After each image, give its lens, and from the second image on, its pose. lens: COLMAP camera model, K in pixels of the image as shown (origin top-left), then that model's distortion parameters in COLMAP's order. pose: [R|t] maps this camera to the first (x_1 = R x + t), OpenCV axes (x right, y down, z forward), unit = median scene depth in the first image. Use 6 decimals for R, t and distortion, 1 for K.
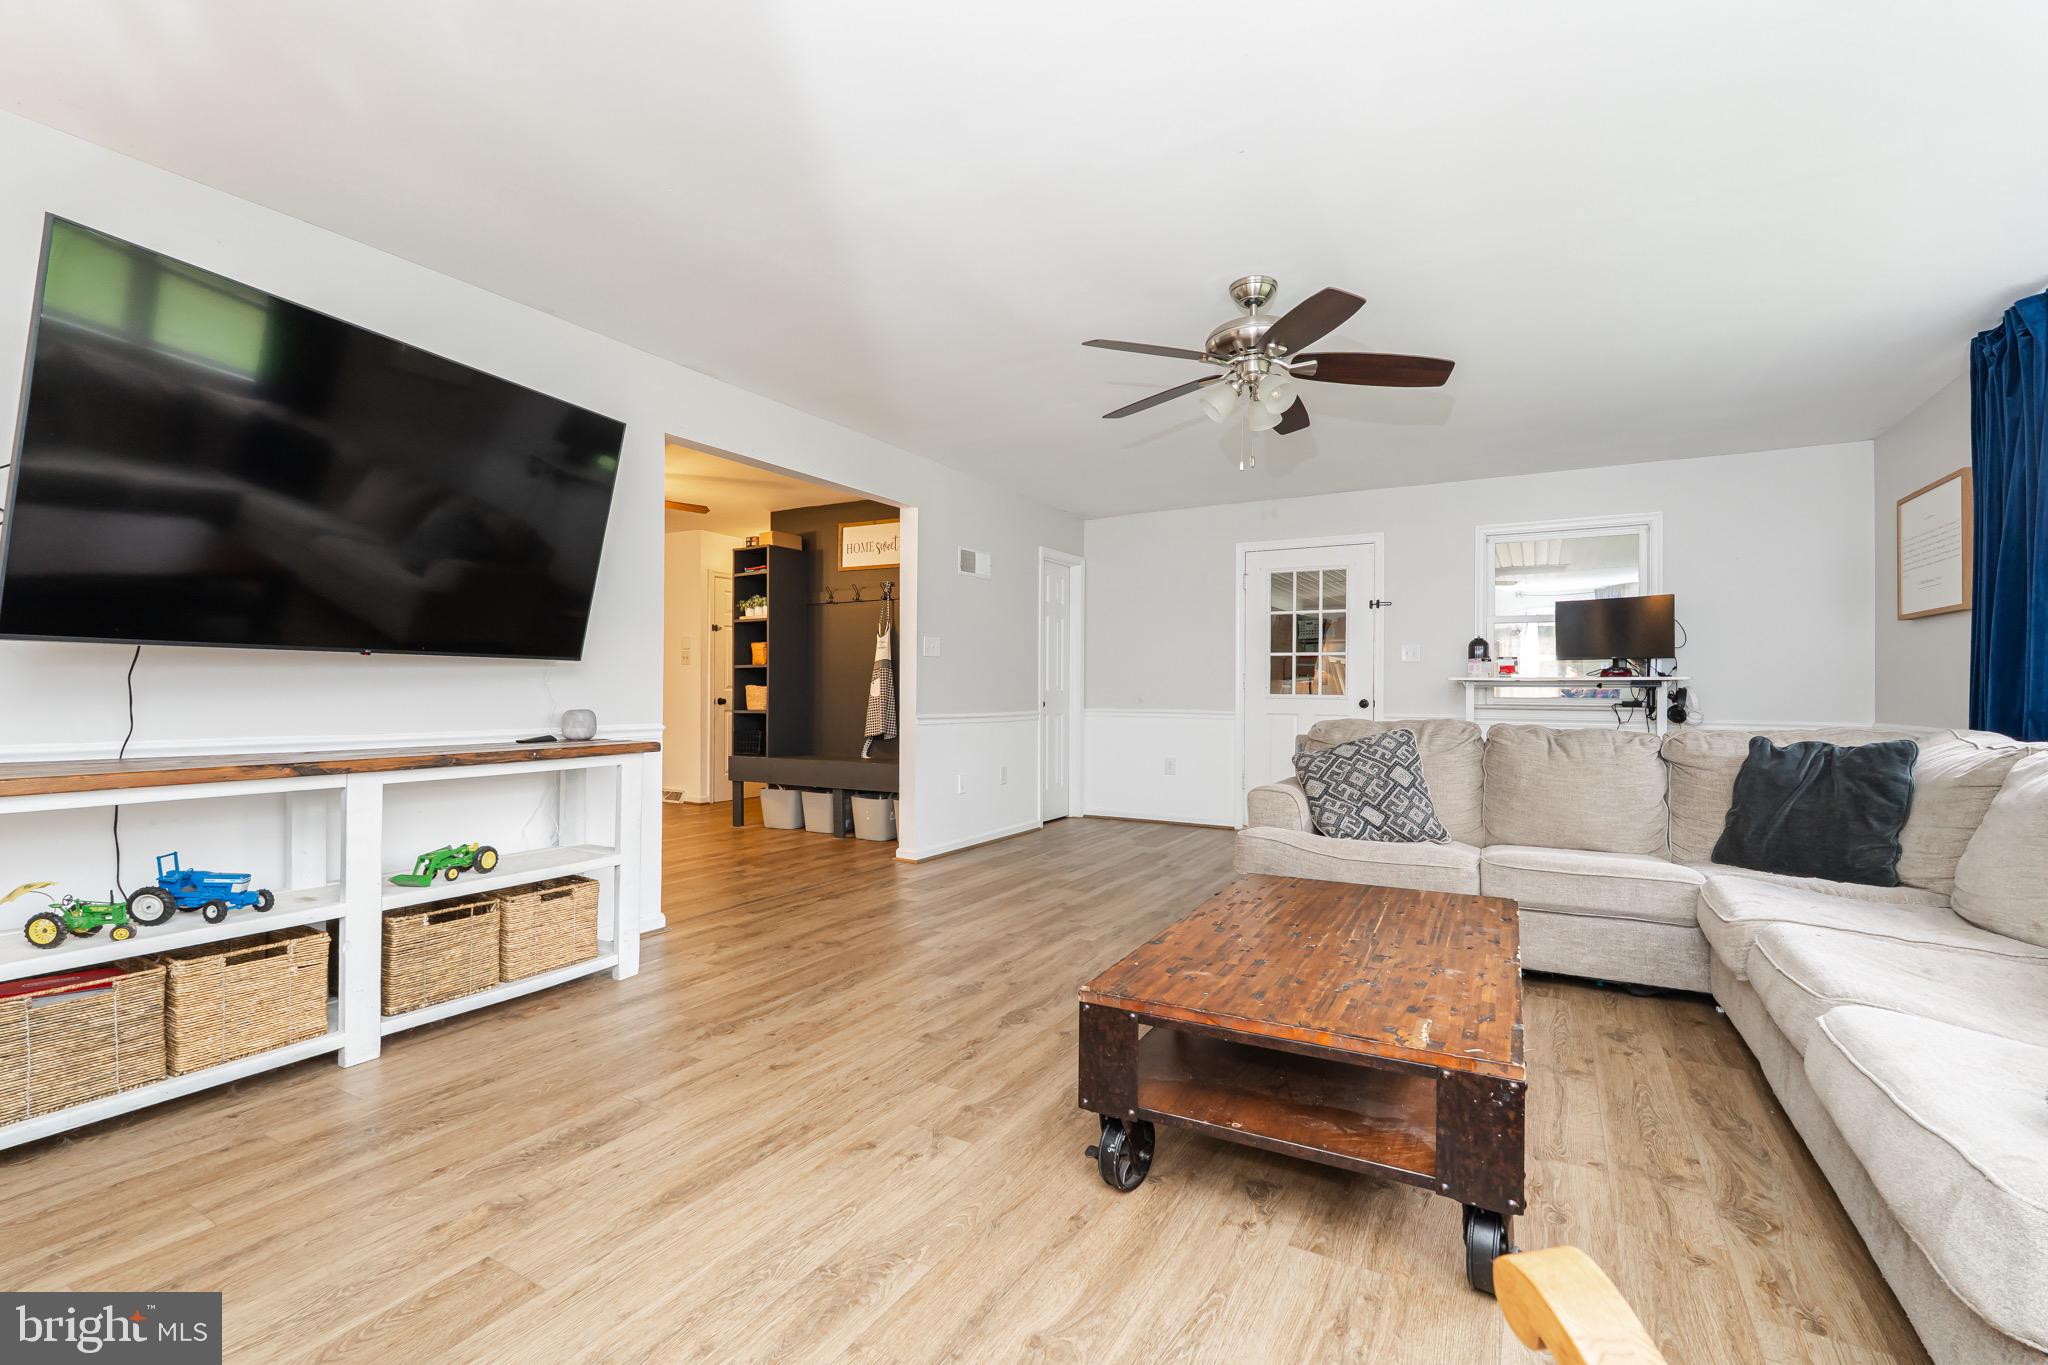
lens RADIAL K [[901.6, 0, 1026.2], [0, 901.6, 682.0], [0, 0, 1]] dist [-0.002265, -0.000126]
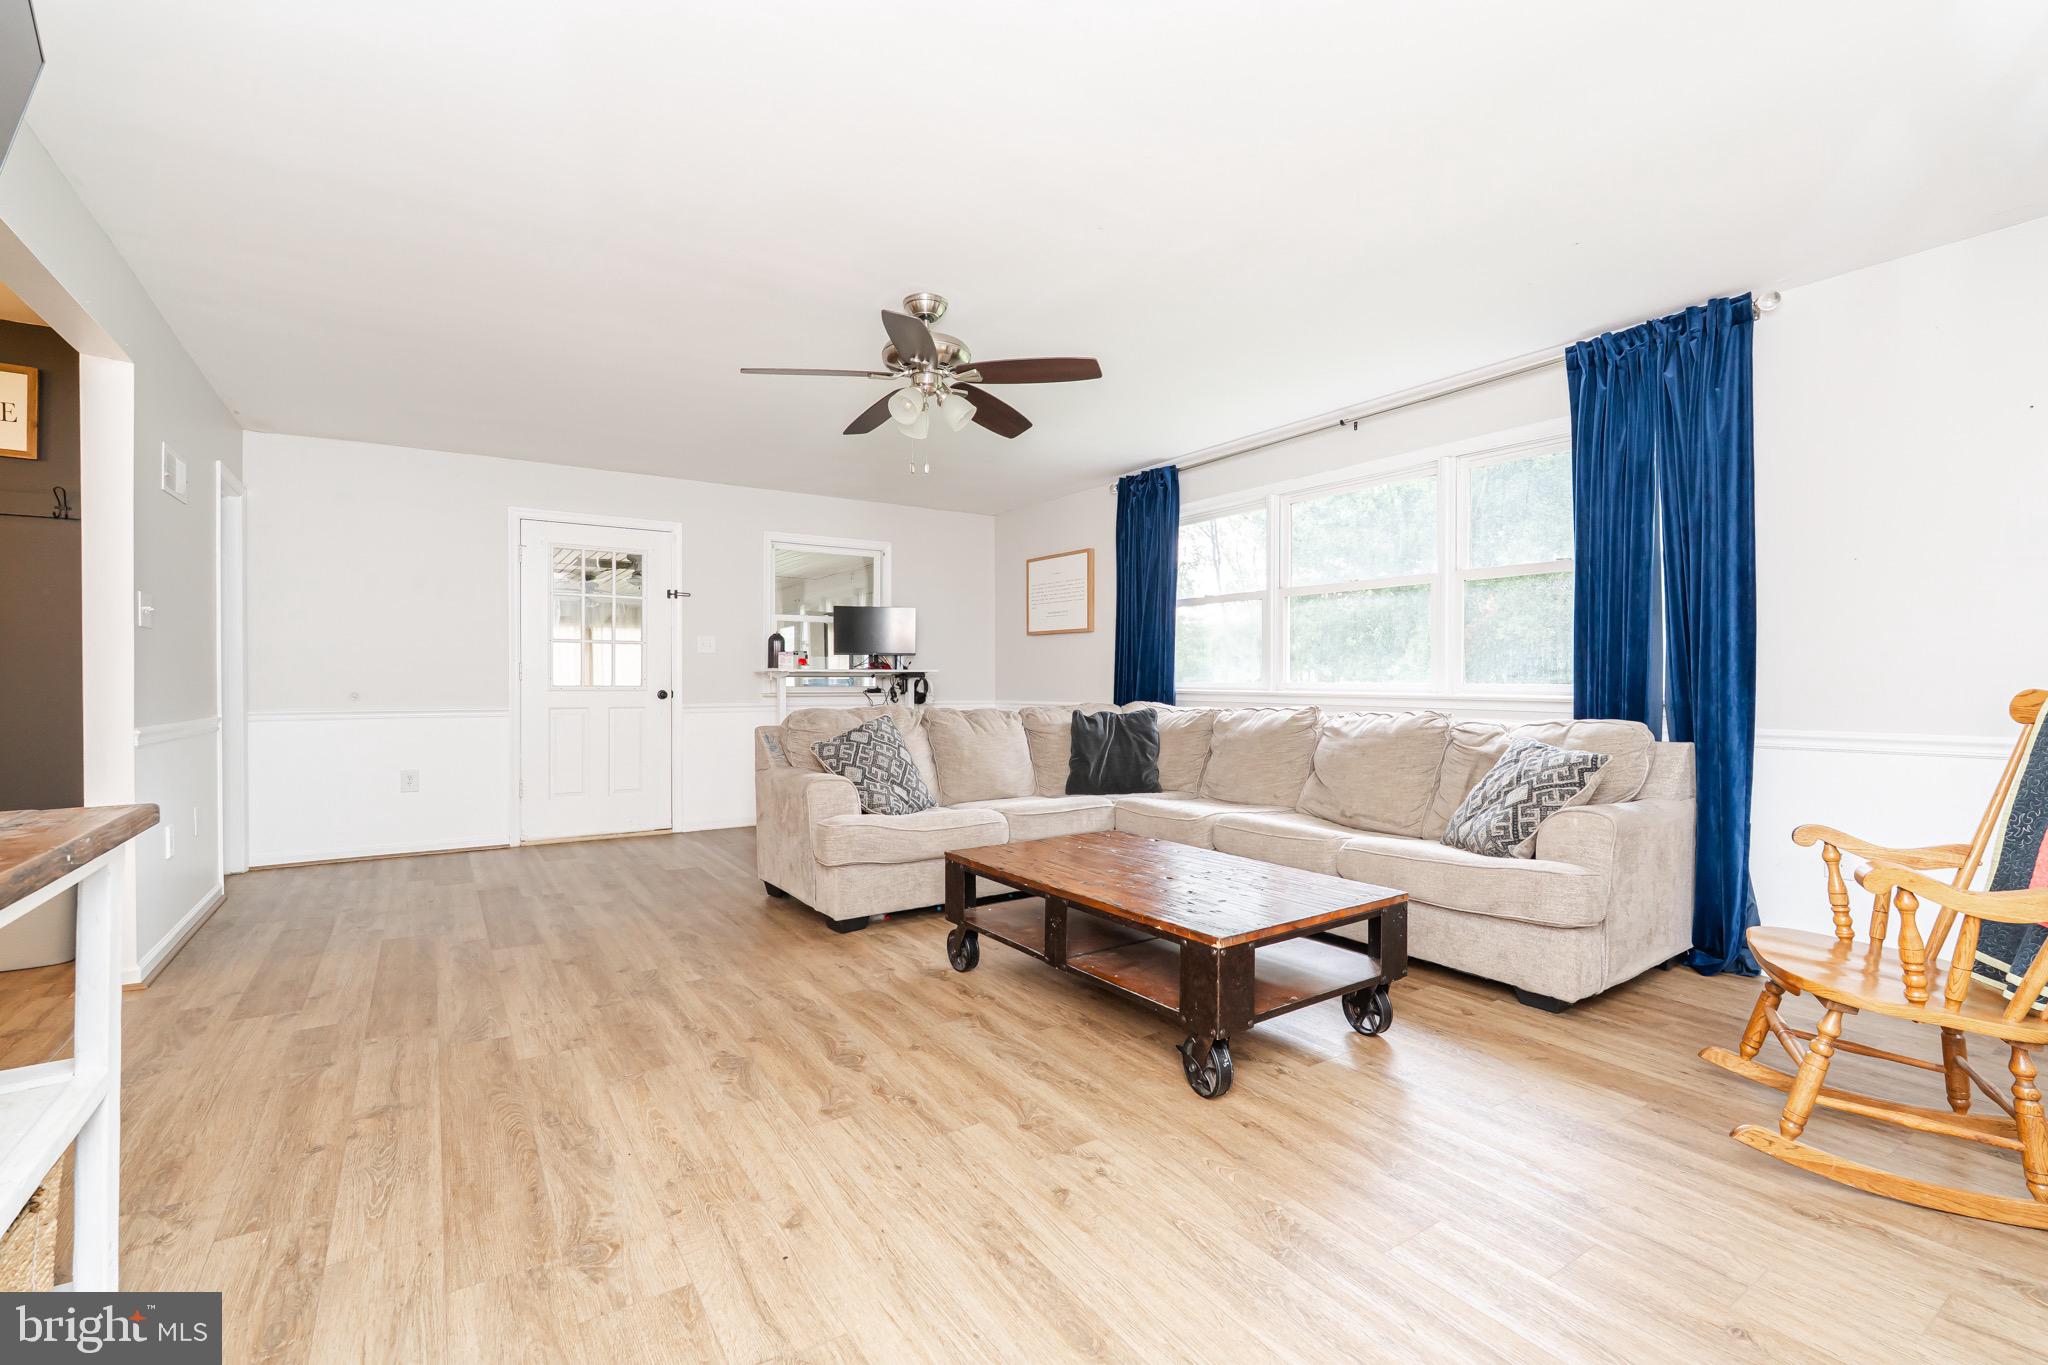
lens RADIAL K [[901.6, 0, 1020.7], [0, 901.6, 686.2], [0, 0, 1]] dist [-0.002265, -0.000126]
pose [[0.444940, -0.011338, 0.895489, -0.614106], [-0.004680, 0.999877, 0.014985, -0.002867], [-0.895548, -0.010858, 0.444832, 0.396371]]
